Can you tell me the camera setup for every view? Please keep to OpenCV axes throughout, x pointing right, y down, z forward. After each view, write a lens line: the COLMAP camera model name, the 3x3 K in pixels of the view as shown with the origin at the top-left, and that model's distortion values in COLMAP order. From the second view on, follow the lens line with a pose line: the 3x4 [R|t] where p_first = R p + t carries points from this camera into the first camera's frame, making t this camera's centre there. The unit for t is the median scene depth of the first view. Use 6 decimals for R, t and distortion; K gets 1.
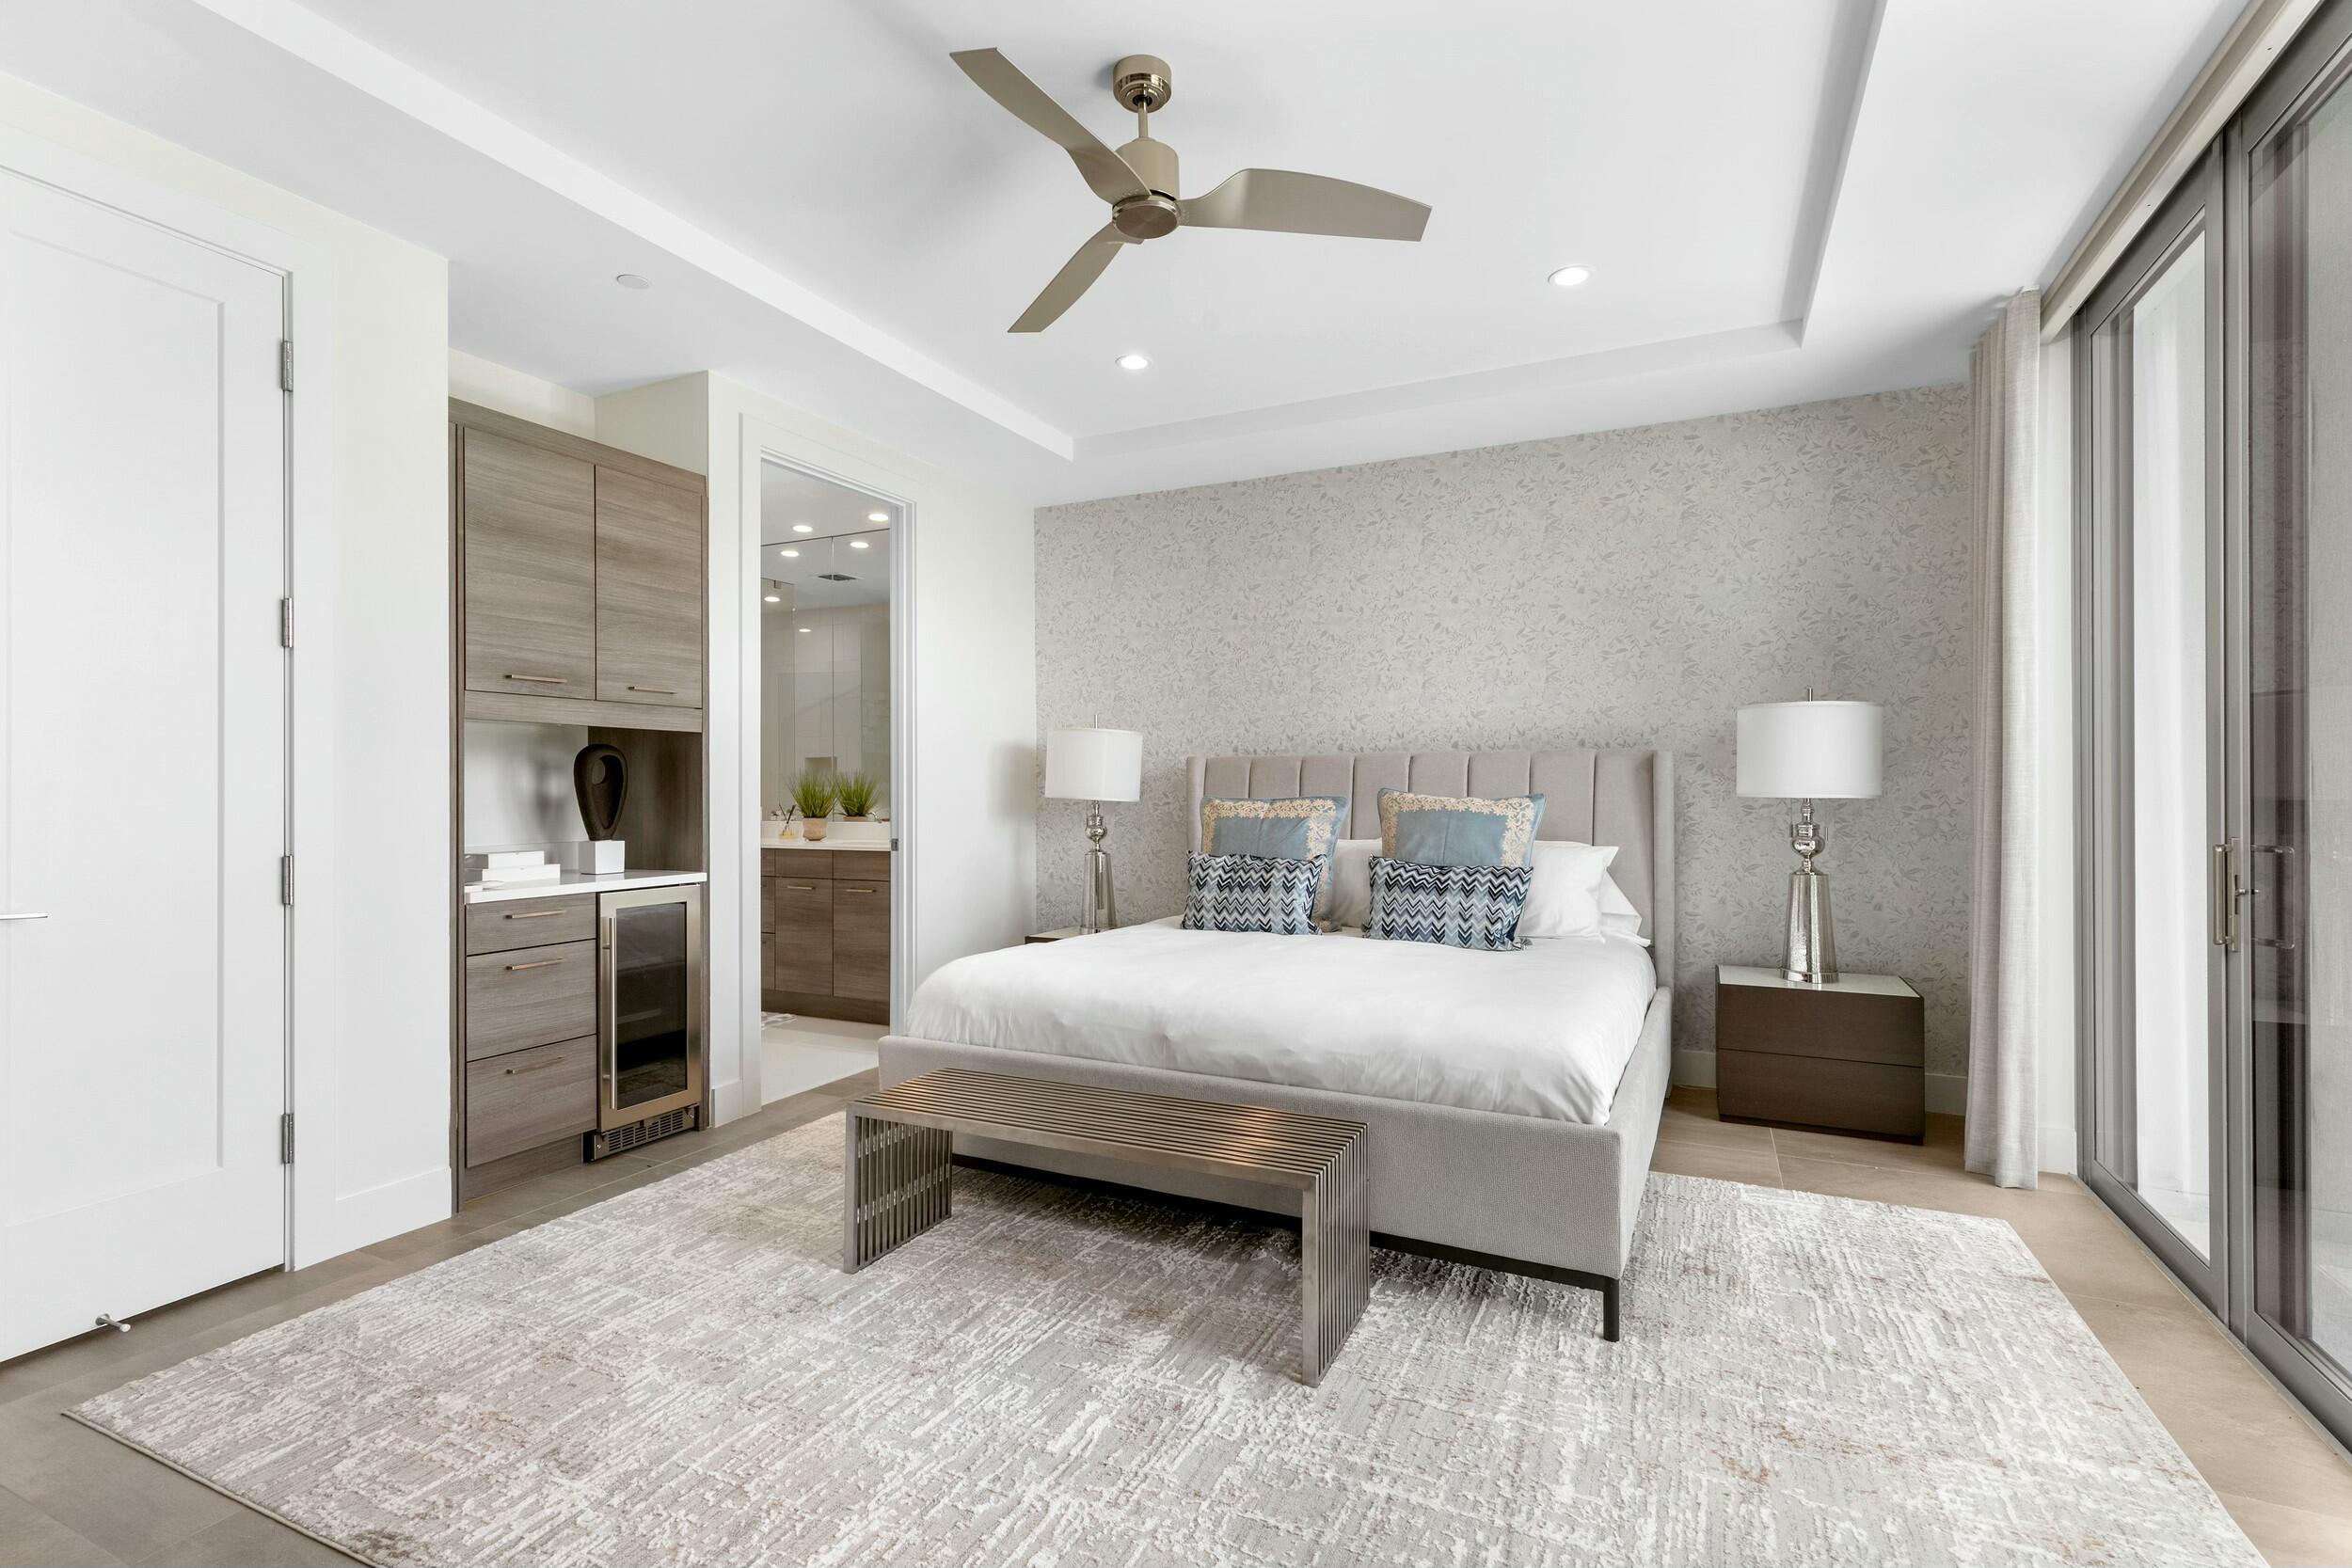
lens RADIAL K [[1066.4, 0, 1180.3], [0, 1066.4, 793.3], [0, 0, 1]] dist [0.007154, 0.000124]
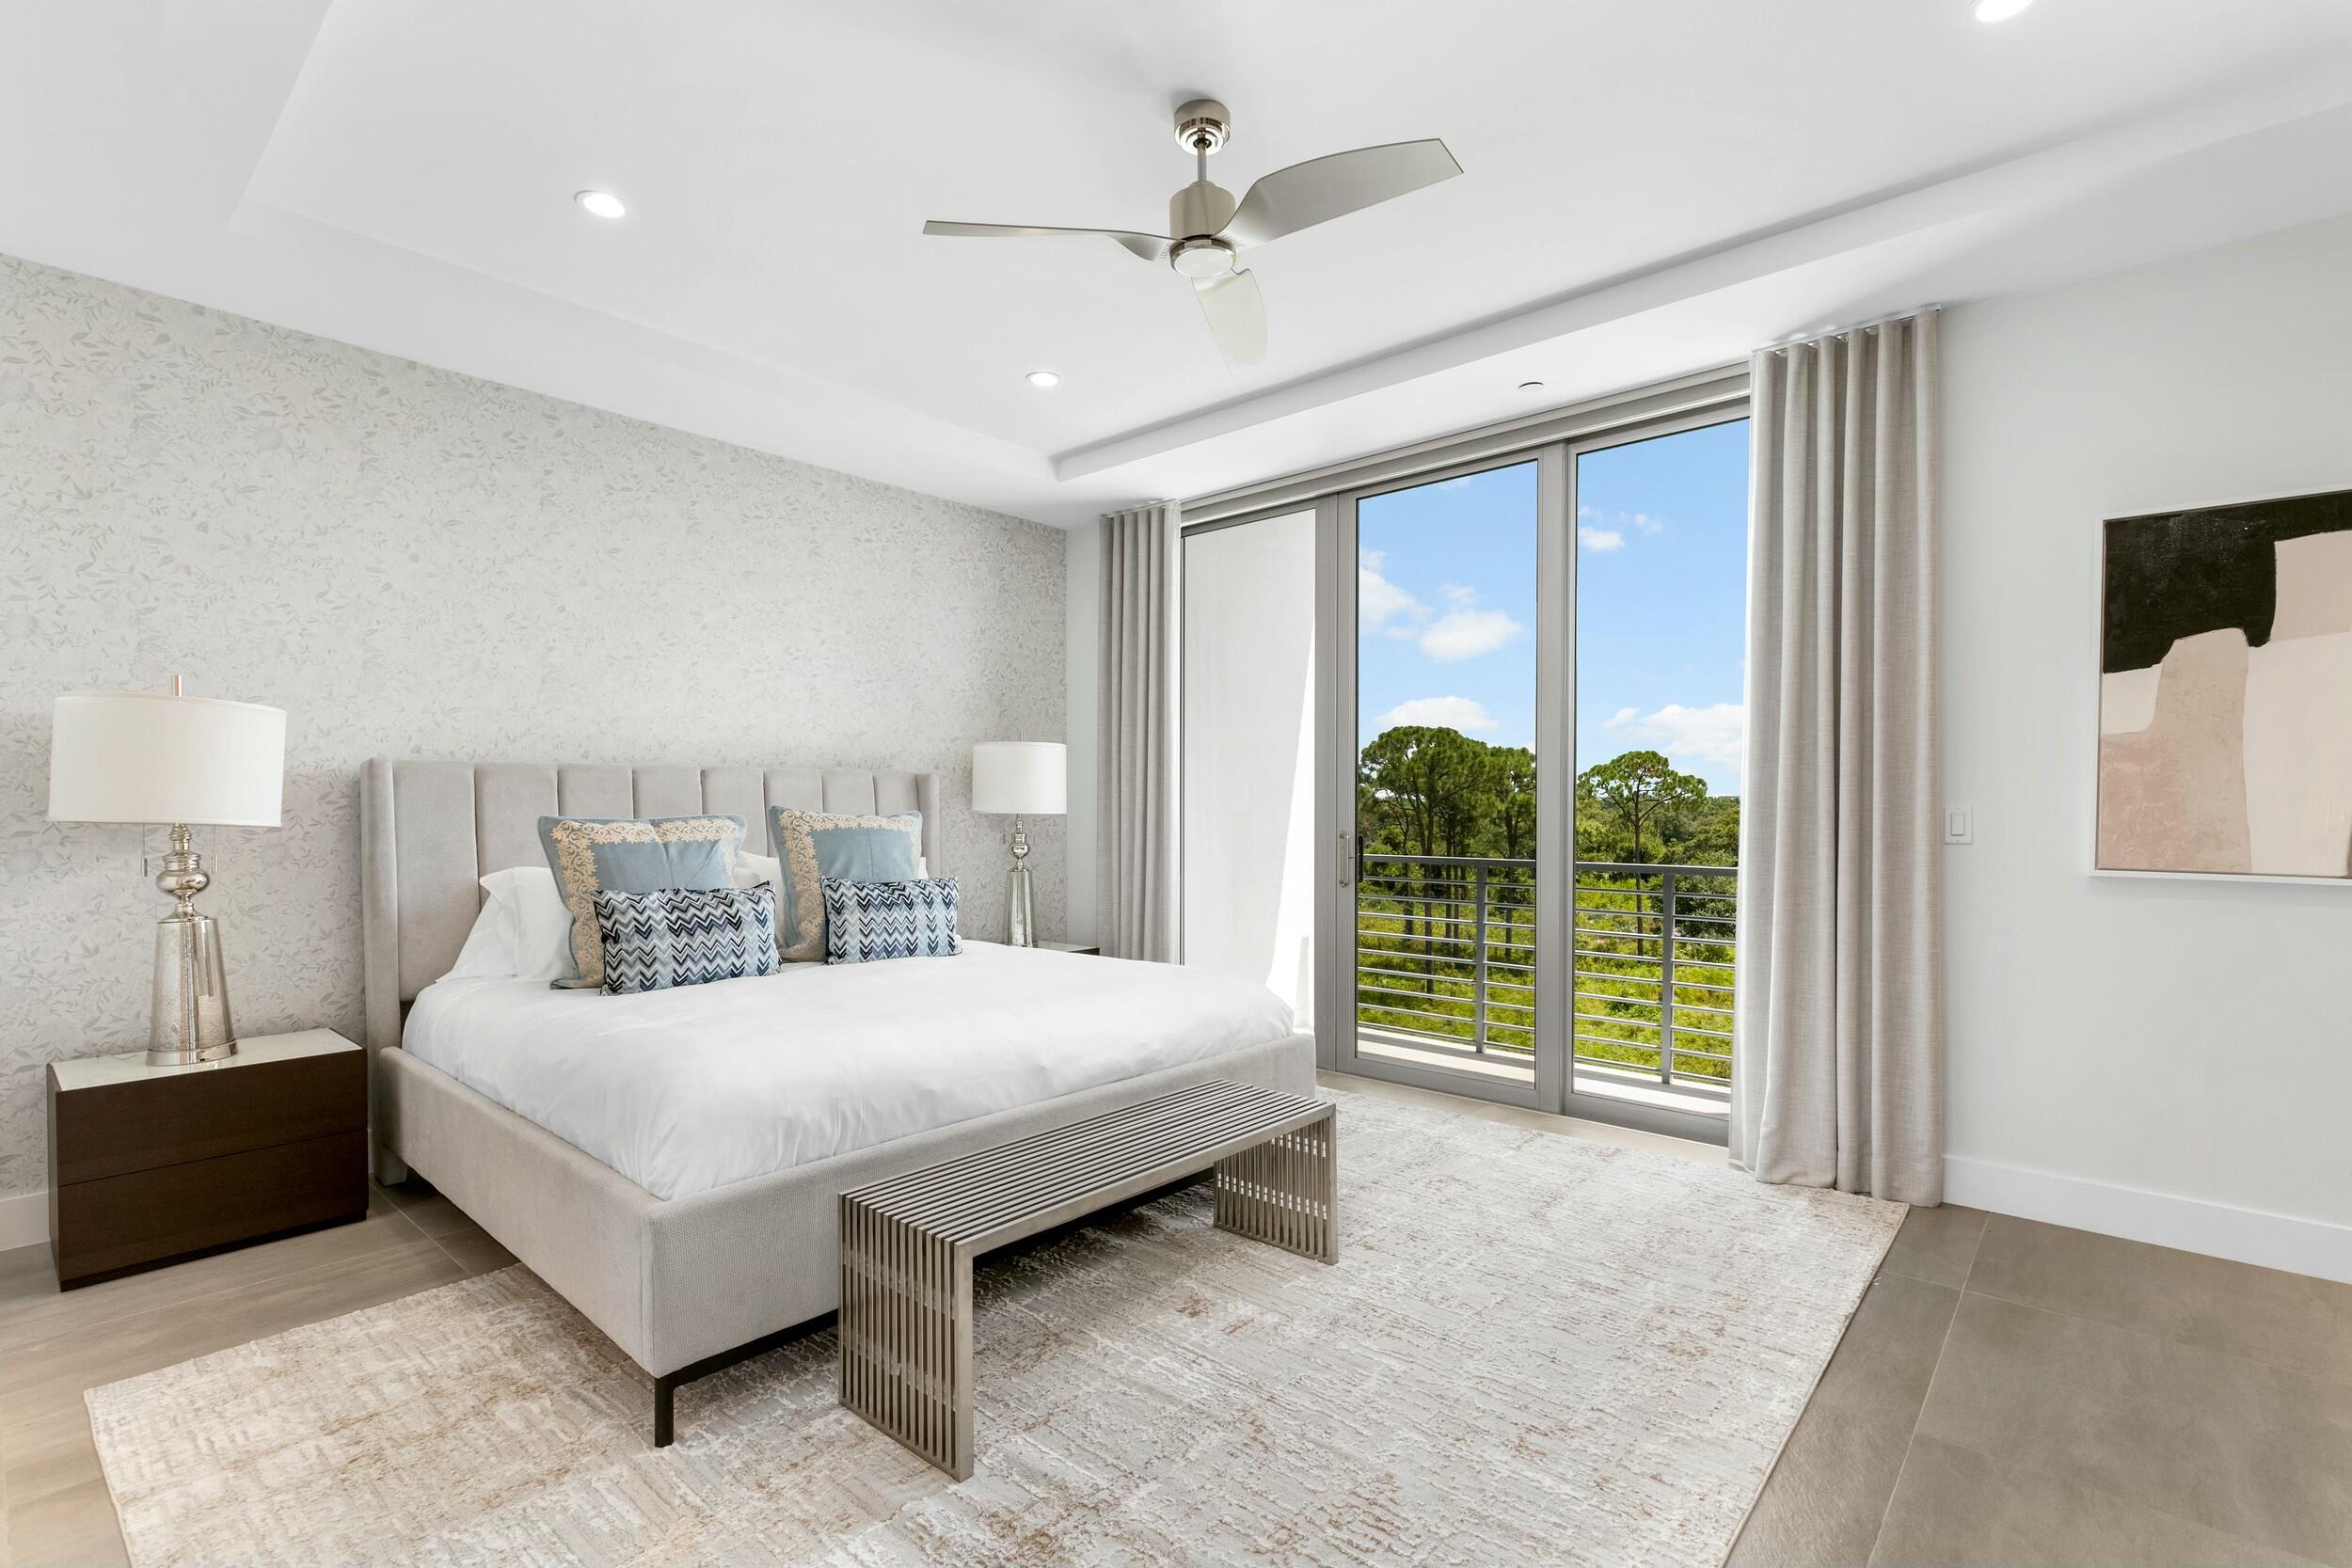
lens RADIAL K [[1066.4, 0, 1177.3], [0, 1066.4, 825.5], [0, 0, 1]] dist [0.007154, 0.000124]
pose [[0.282716, -0.015334, 0.959081, -0.627985], [0.002714, 0.999881, 0.015187, -0.000845], [-0.959200, -0.001691, 0.282724, 0.435207]]
